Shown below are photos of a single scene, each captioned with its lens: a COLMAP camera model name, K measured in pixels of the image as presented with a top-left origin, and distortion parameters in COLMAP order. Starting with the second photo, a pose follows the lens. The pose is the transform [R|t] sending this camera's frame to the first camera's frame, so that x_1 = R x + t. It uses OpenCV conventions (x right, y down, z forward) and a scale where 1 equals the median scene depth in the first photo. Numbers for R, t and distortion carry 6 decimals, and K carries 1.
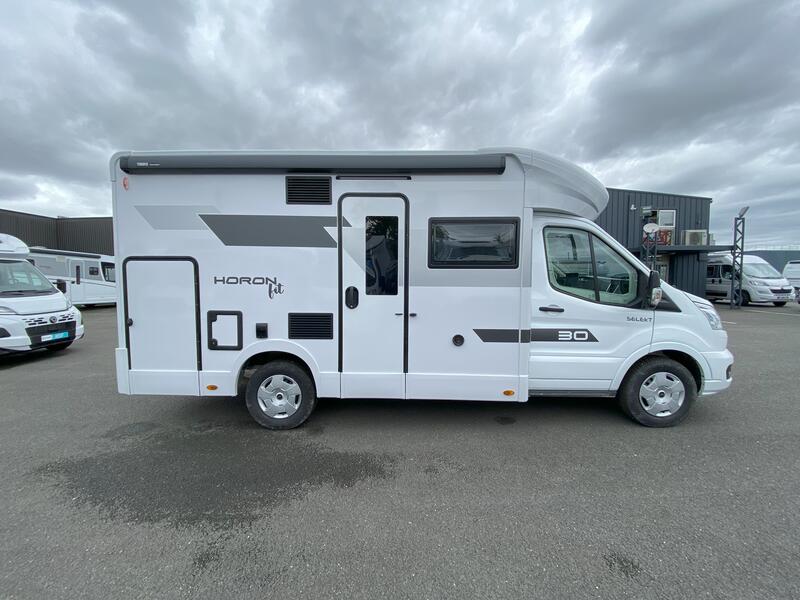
lens RADIAL K [[322.4, 0, 400.0], [0, 322.4, 300.0], [0, 0, 1]] dist [0.017590, -0.019759]
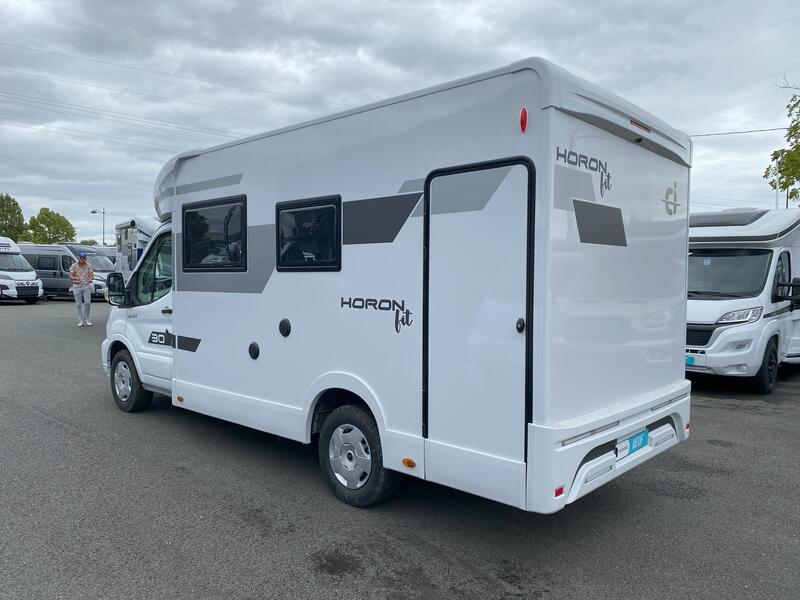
lens RADIAL K [[604.1, 0, 398.6], [0, 604.1, 305.0], [0, 0, 1]] dist [0.126050, -0.283792]
pose [[-0.749073, -0.039126, 0.661331, -1.357051], [0.033490, 0.994742, 0.096785, -0.201328], [-0.661640, 0.094647, -0.743824, 2.608309]]
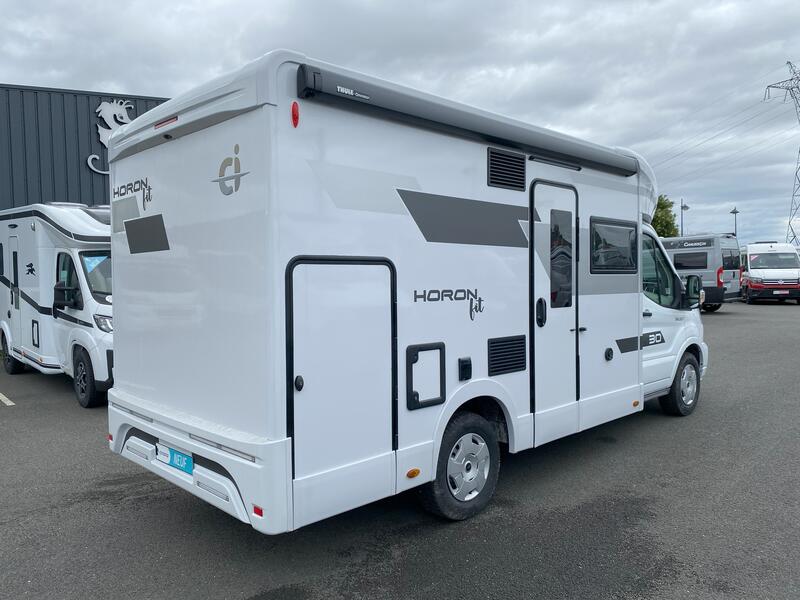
lens RADIAL K [[615.6, 0, 400.0], [0, 615.6, 300.0], [0, 0, 1]] dist [0.013054, -0.007599]
pose [[0.702027, -0.037840, 0.711145, -1.428263], [0.063170, 0.997960, -0.009259, -0.044619], [-0.709343, 0.051423, 0.702985, 0.196574]]
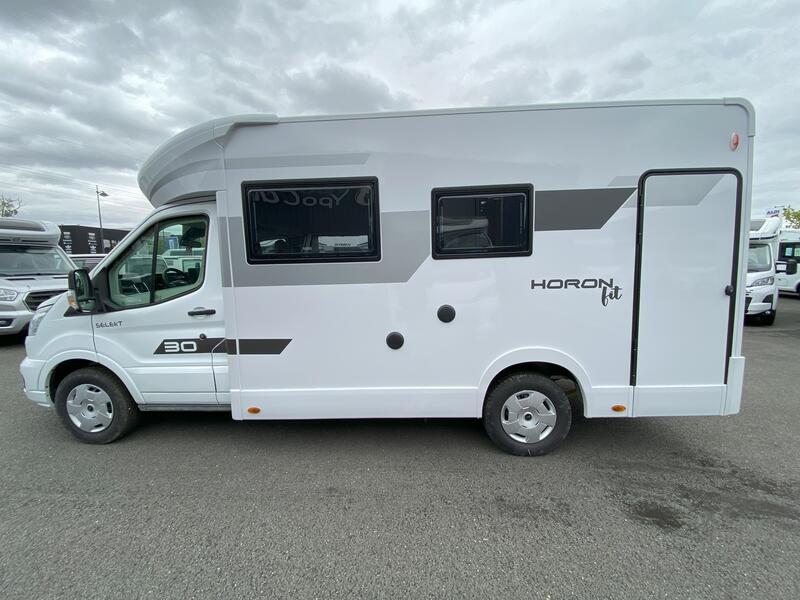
lens RADIAL K [[322.4, 0, 400.0], [0, 322.4, 300.0], [0, 0, 1]] dist [0.017590, -0.019759]
pose [[-0.999636, 0.018411, 0.019715, -0.052718], [0.021511, 0.985072, 0.170792, -0.185311], [-0.016276, 0.171154, -0.985110, 2.477374]]
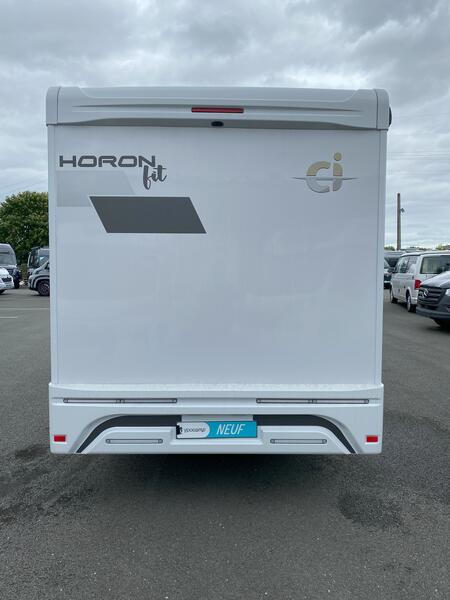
lens RADIAL K [[461.7, 0, 225.0], [0, 461.7, 300.0], [0, 0, 1]] dist [0.013054, -0.007599]
pose [[-0.031908, -0.071106, 0.996958, -1.833009], [0.064541, 0.995238, 0.073049, -0.113825], [-0.997405, 0.066676, -0.027167, 1.363289]]
